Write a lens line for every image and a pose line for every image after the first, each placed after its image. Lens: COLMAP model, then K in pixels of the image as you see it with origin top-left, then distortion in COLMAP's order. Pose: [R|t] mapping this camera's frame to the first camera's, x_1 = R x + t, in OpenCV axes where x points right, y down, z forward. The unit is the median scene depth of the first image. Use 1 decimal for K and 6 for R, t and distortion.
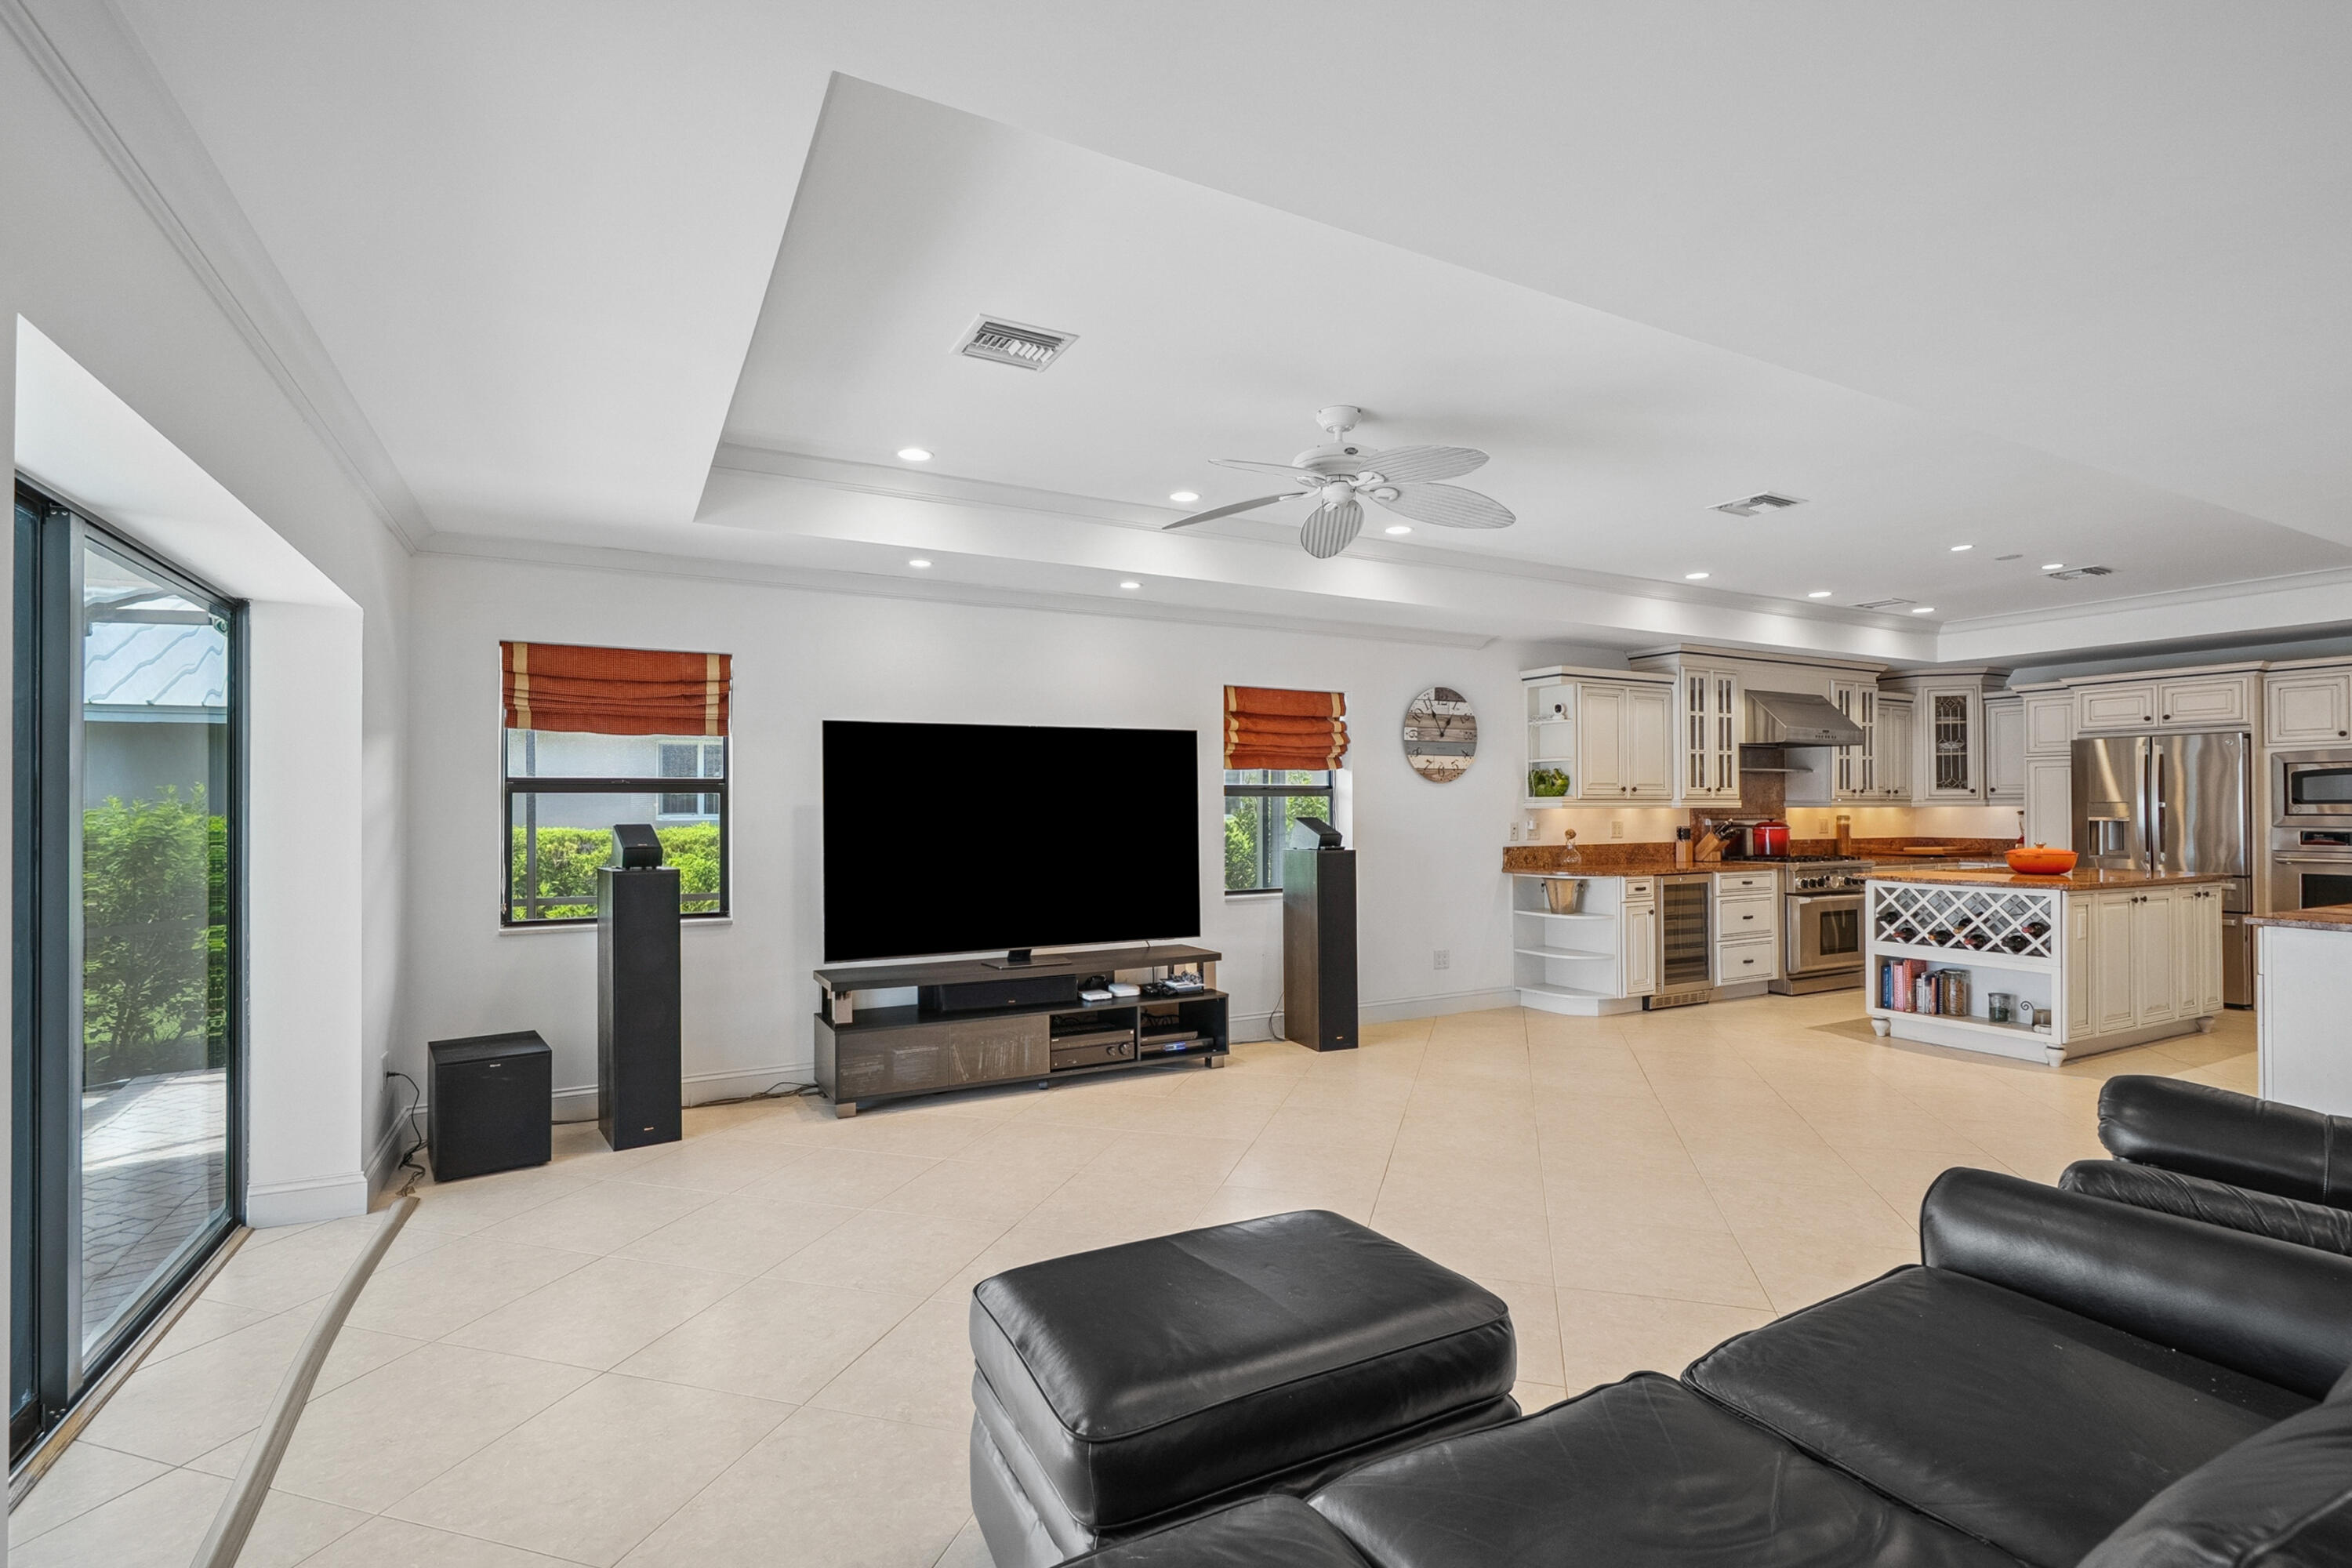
lens RADIAL K [[1097.1, 0, 1174.6], [0, 1097.1, 798.7], [0, 0, 1]] dist [0.019275, -0.002207]
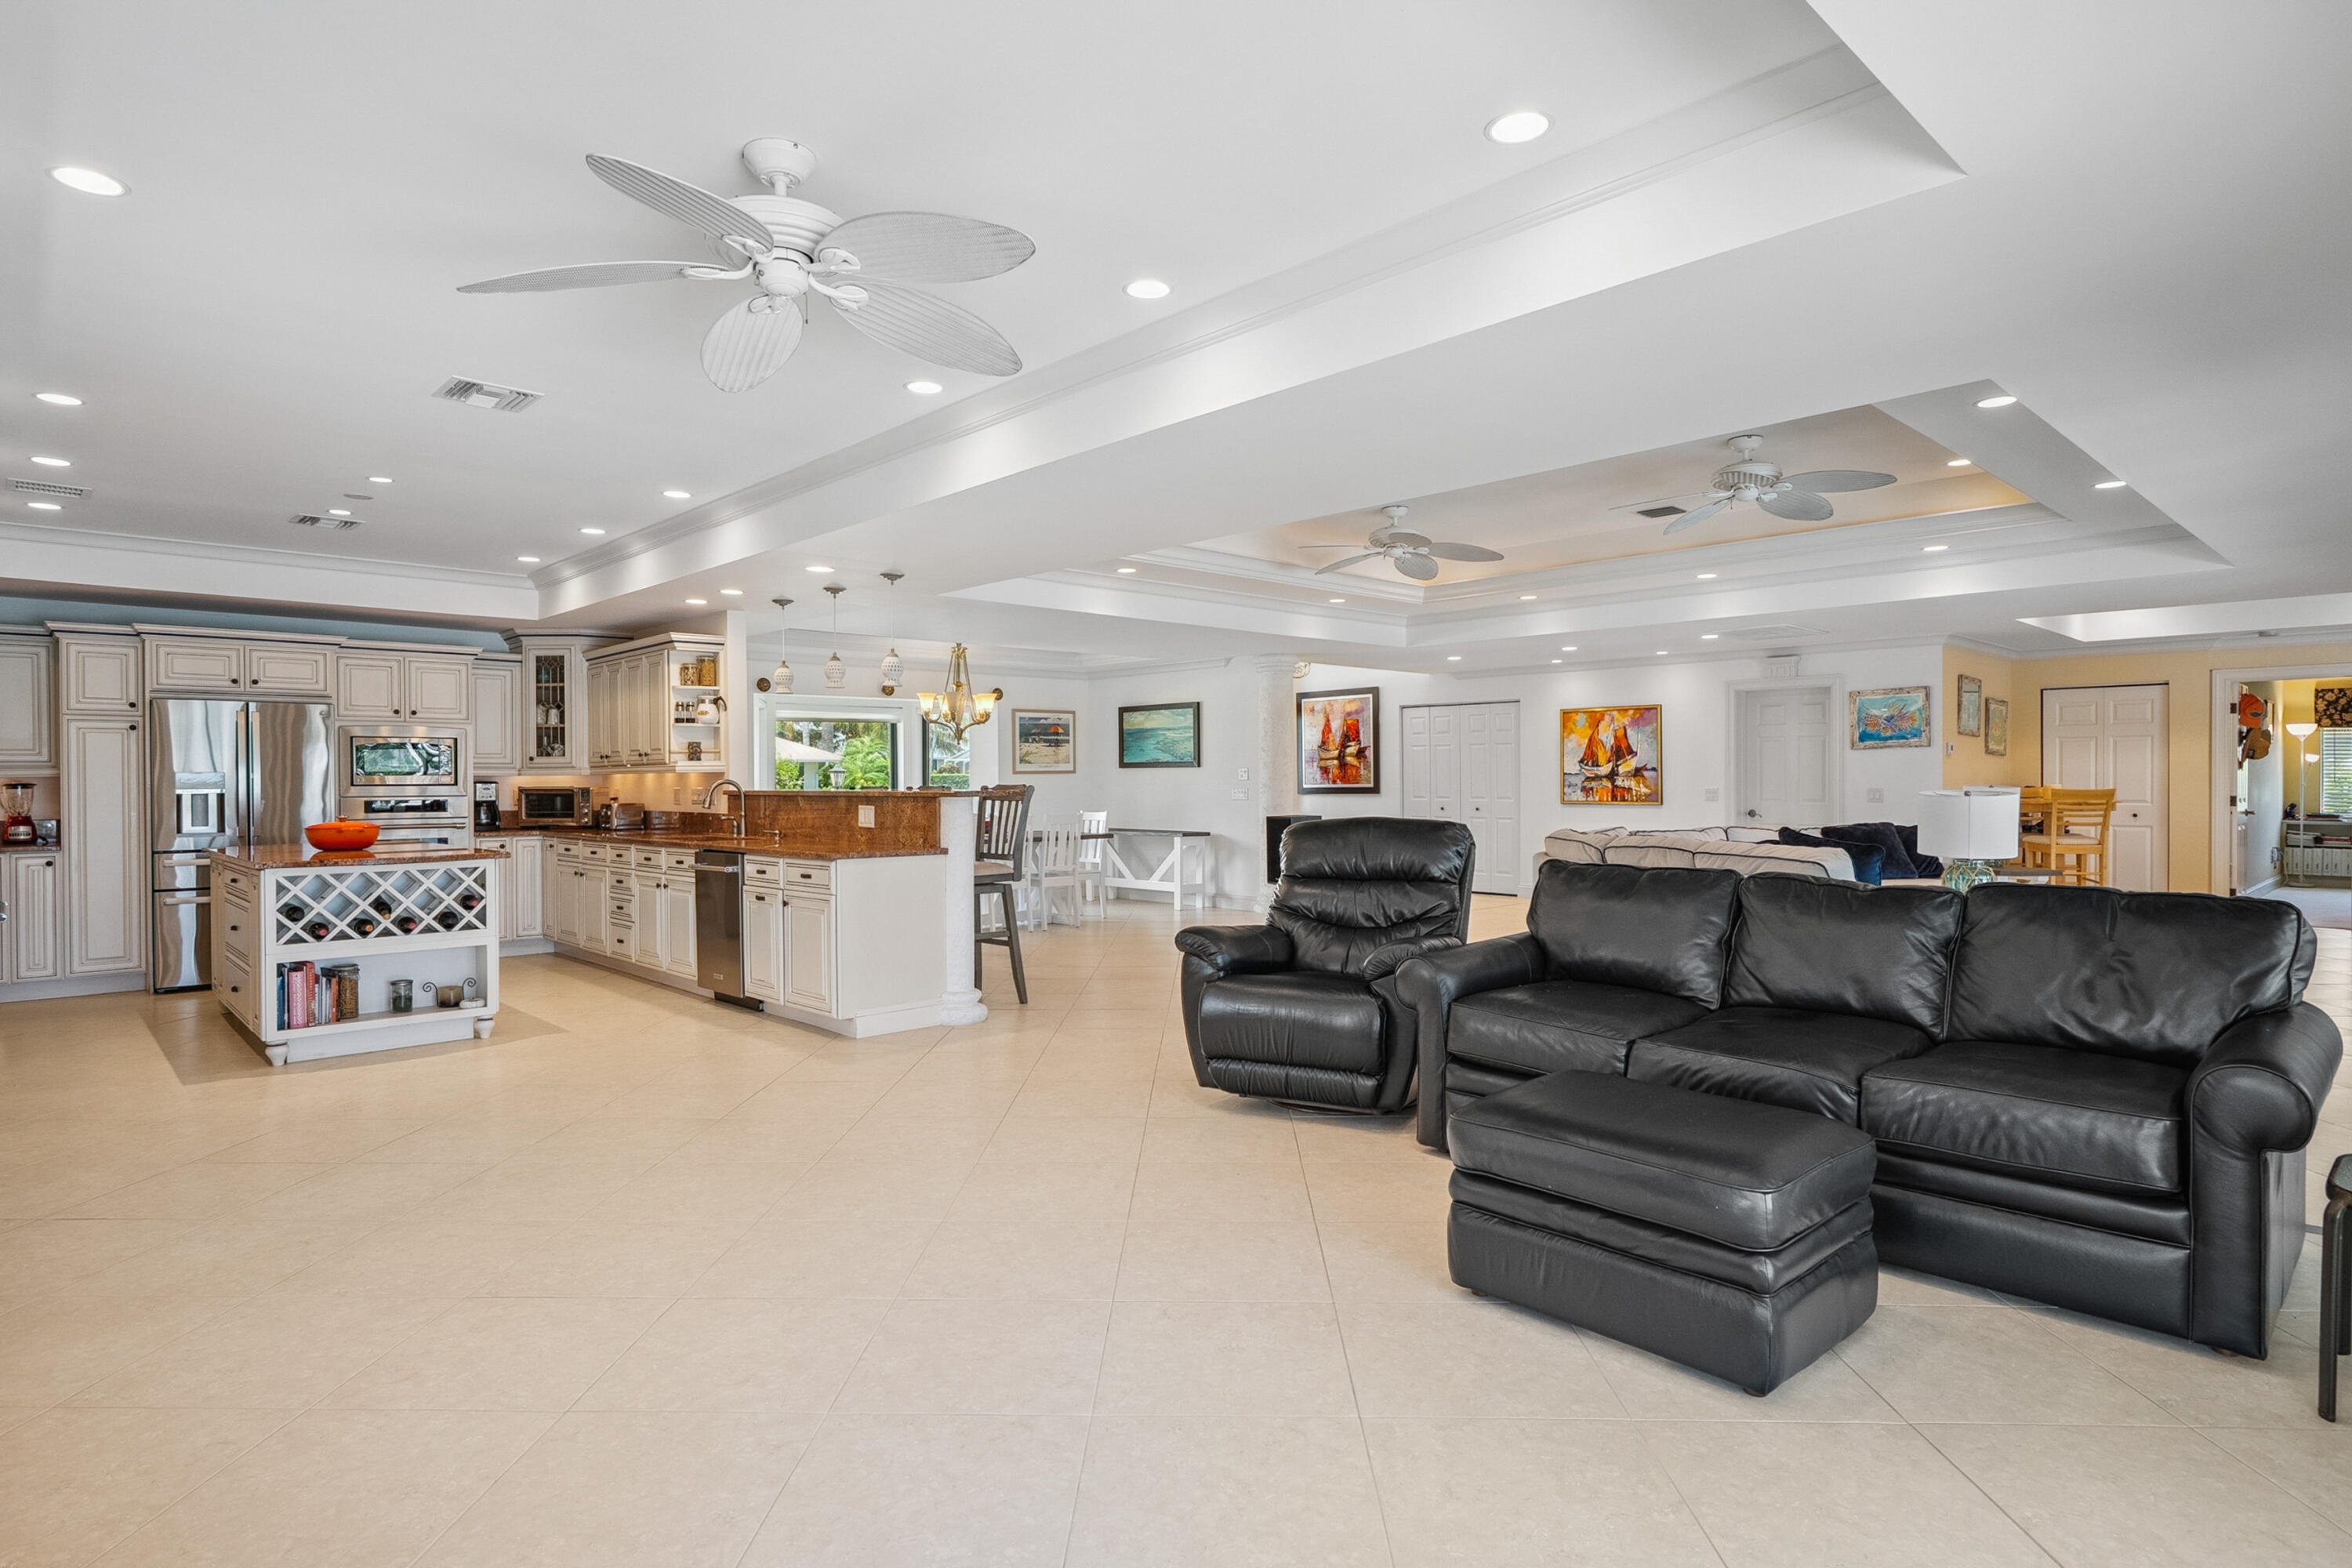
lens RADIAL K [[1214.8, 0, 1163.1], [0, 1214.8, 782.9], [0, 0, 1]] dist [-0.003487, -0.000285]
pose [[-0.246085, -0.001255, 0.969248, -0.363039], [-0.008034, 0.999967, -0.000745, 0.008857], [-0.969215, -0.007970, -0.246087, 0.615117]]
